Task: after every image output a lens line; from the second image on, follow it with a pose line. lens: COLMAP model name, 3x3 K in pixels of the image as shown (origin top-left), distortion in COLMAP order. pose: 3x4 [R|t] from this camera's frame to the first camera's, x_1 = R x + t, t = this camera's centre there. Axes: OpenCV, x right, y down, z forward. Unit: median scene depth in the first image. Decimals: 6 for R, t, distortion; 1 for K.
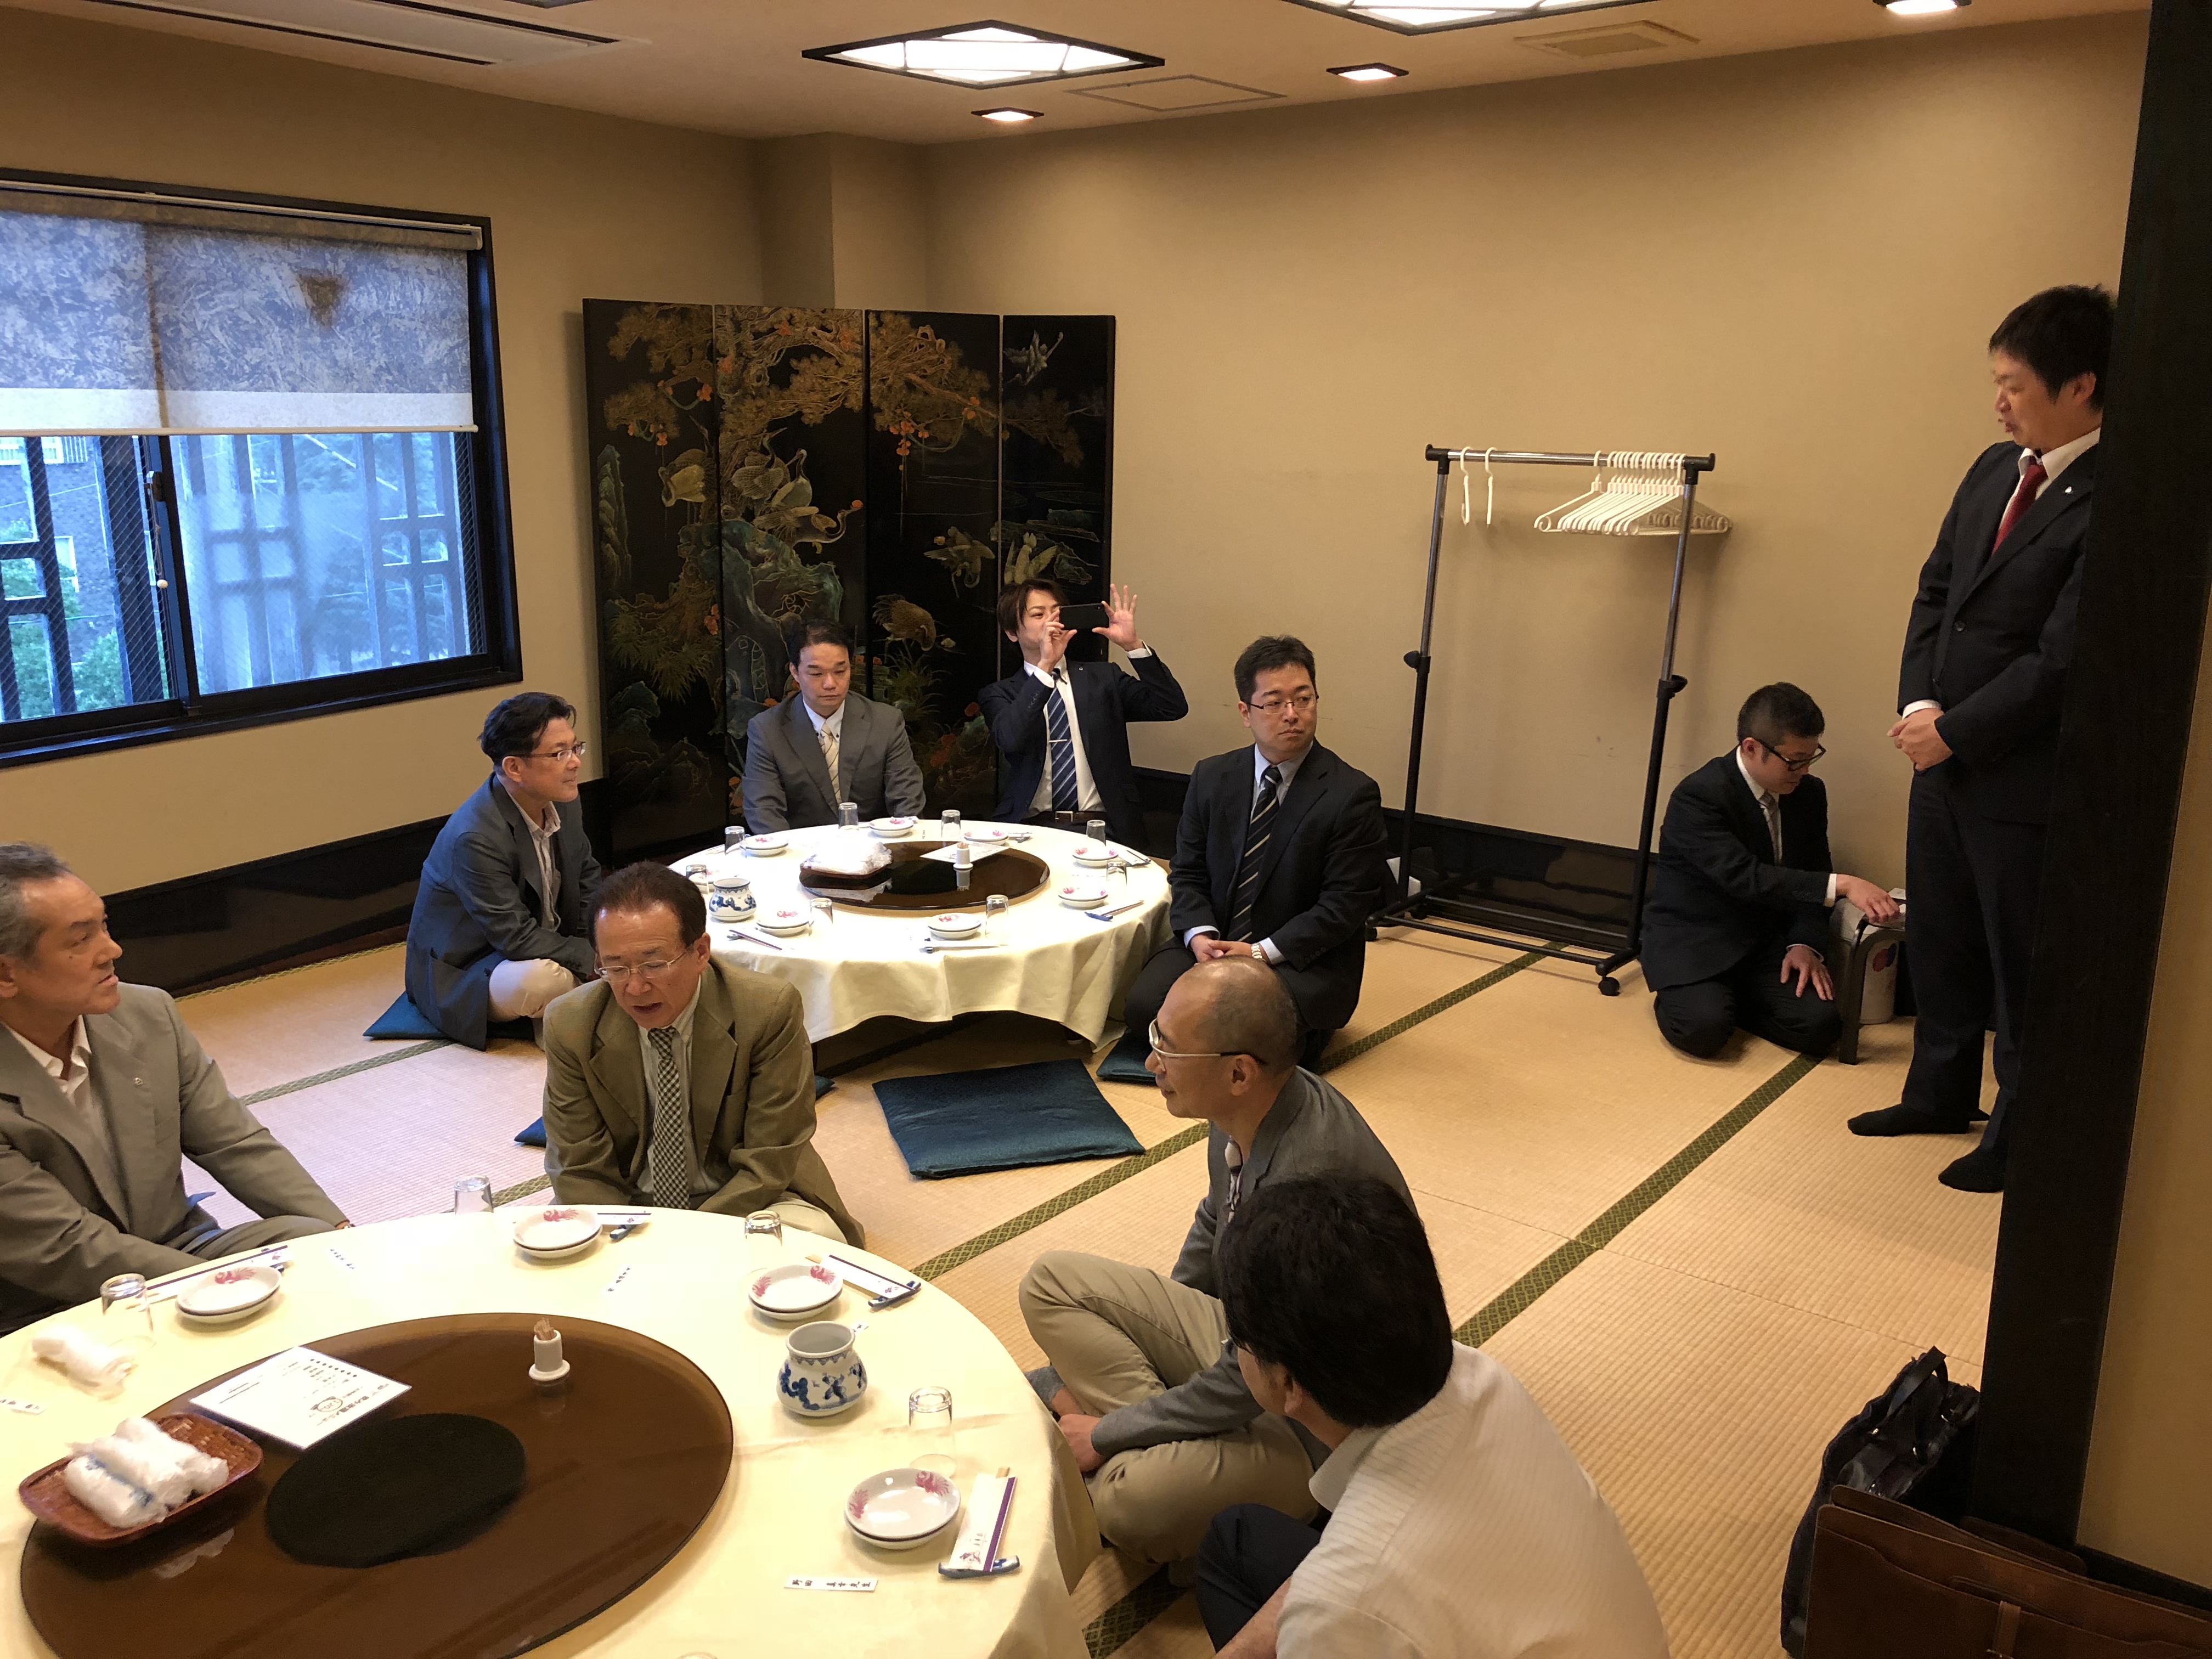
lens RADIAL K [[1783.2, 0, 1105.2], [0, 1783.2, 845.4], [0, 0, 1]] dist [0.017231, -0.005681]
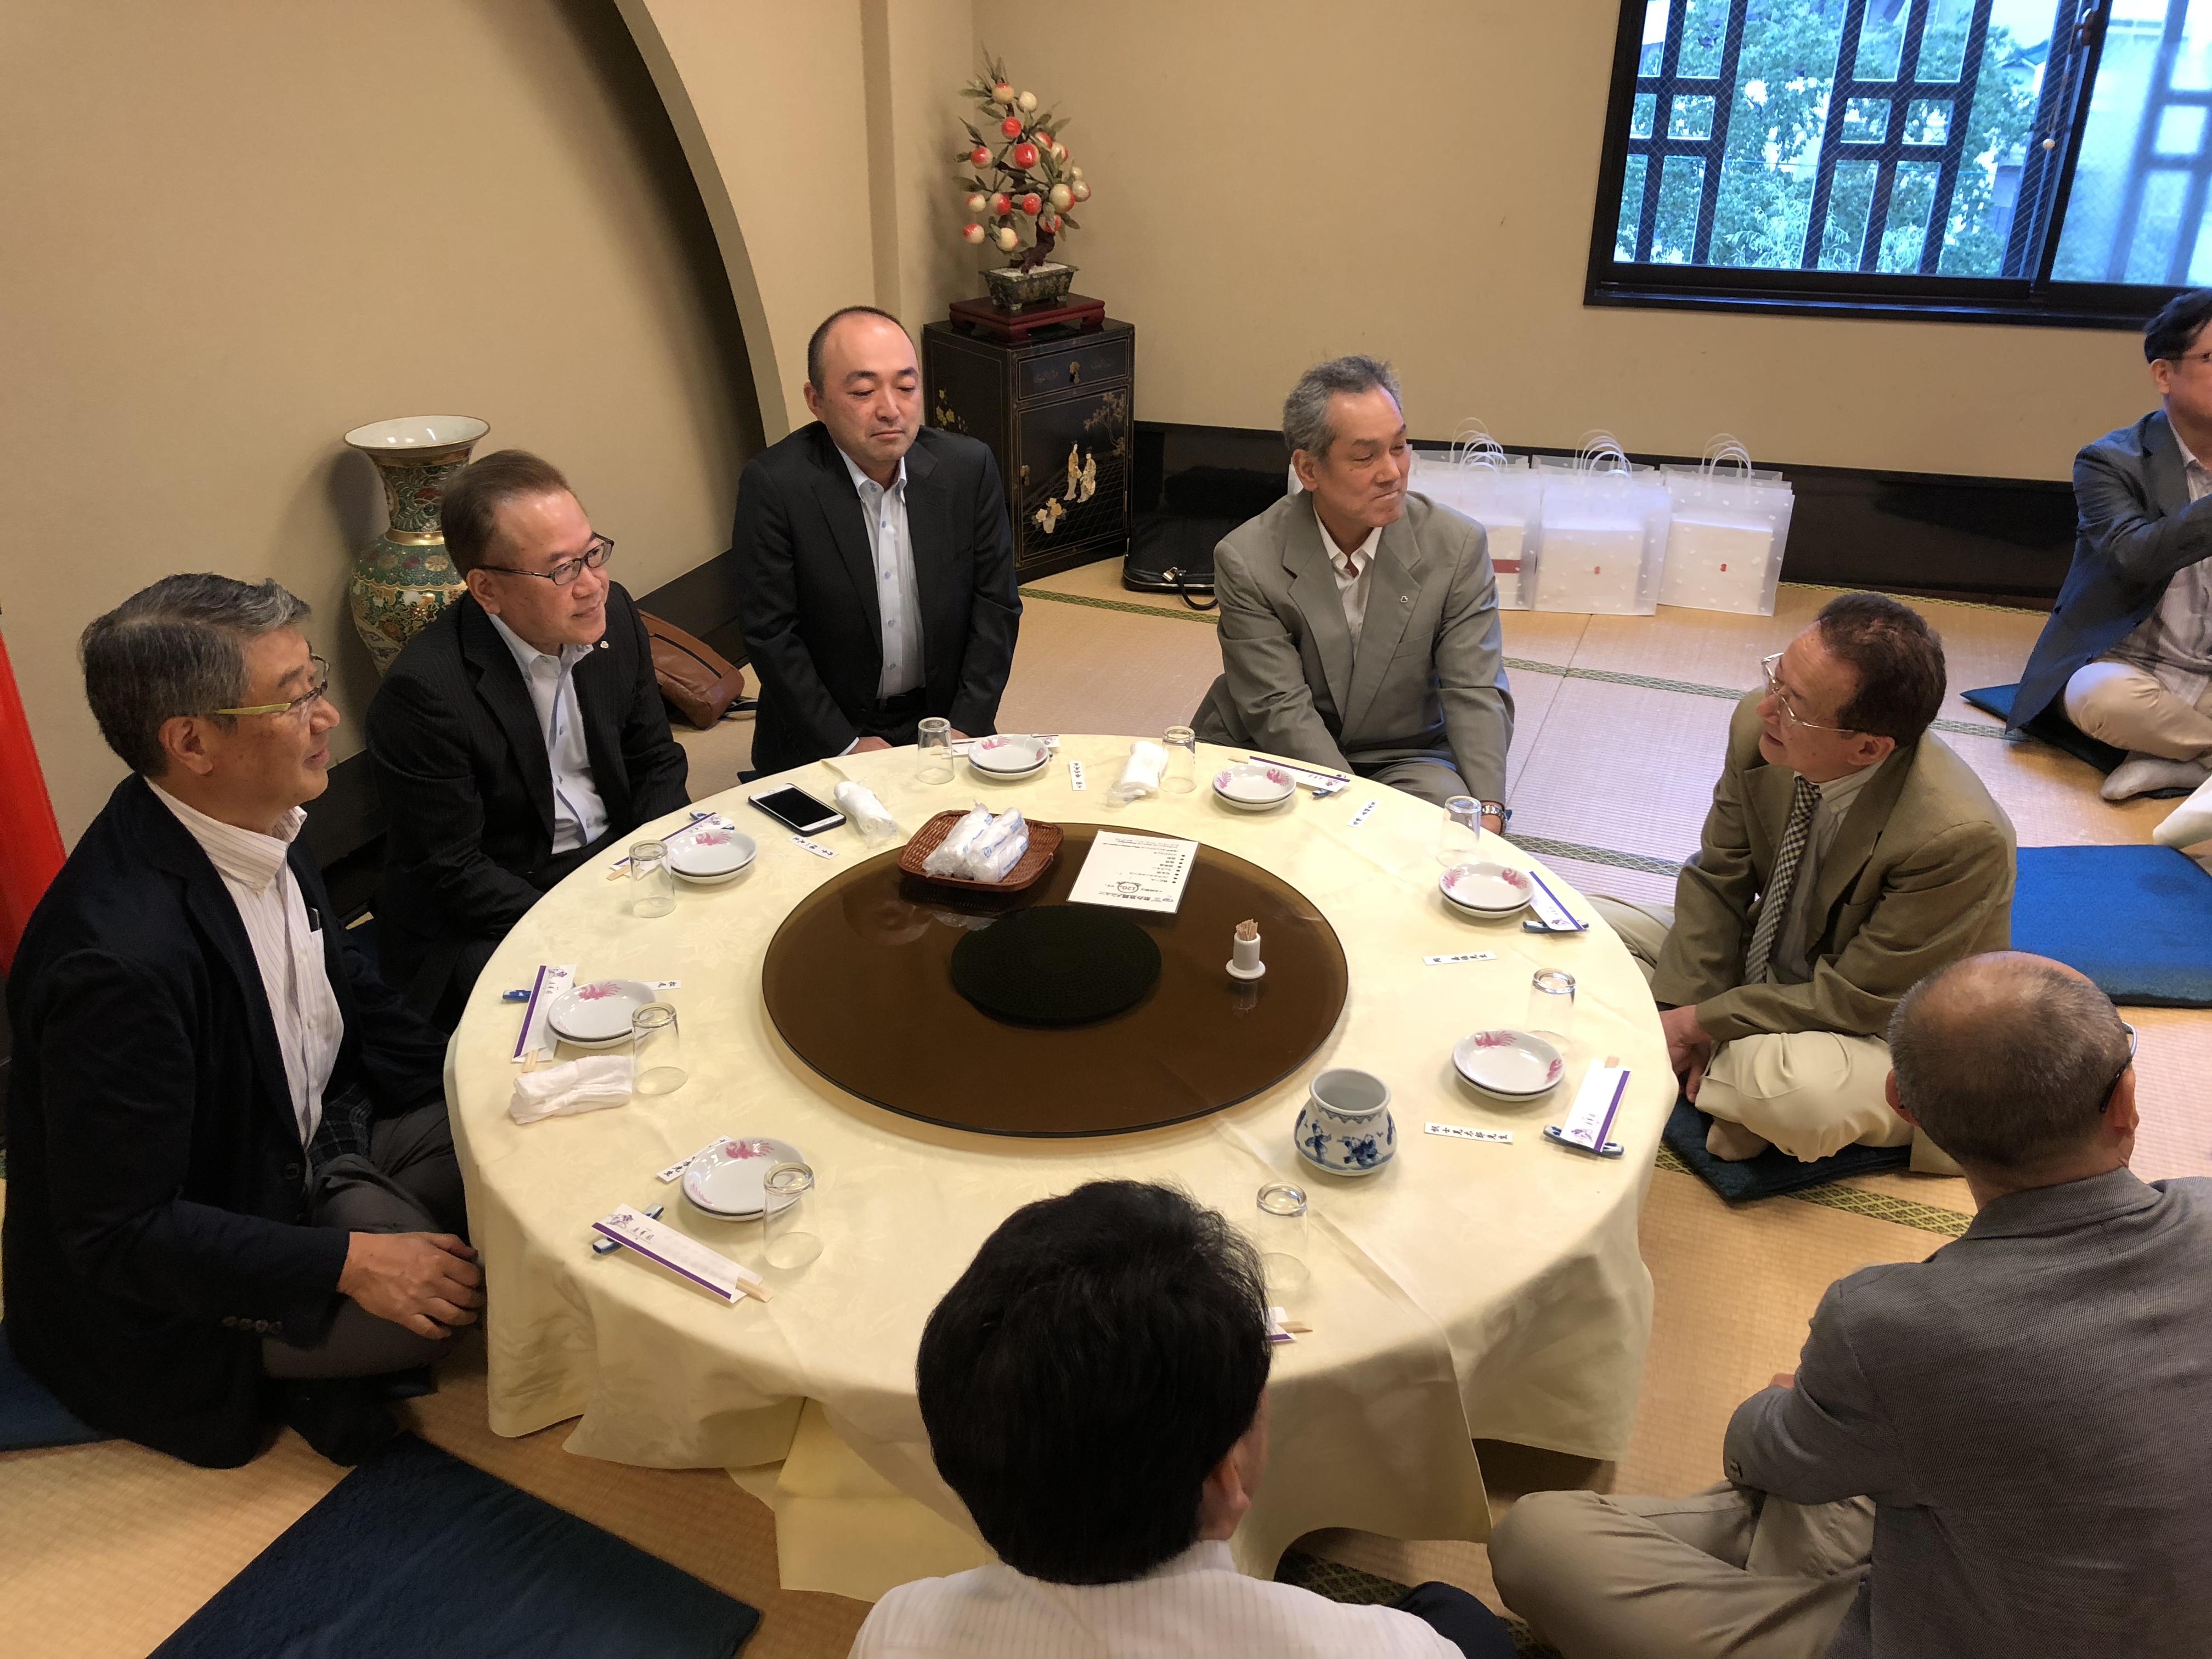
lens RADIAL K [[1783.2, 0, 1107.5], [0, 1783.2, 820.8], [0, 0, 1]] dist [0.017231, -0.005681]
pose [[0.277697, 0.434416, -0.856836, 0.288624], [-0.231686, 0.895874, 0.379119, -0.085754], [0.932312, 0.093237, 0.349429, 0.324683]]
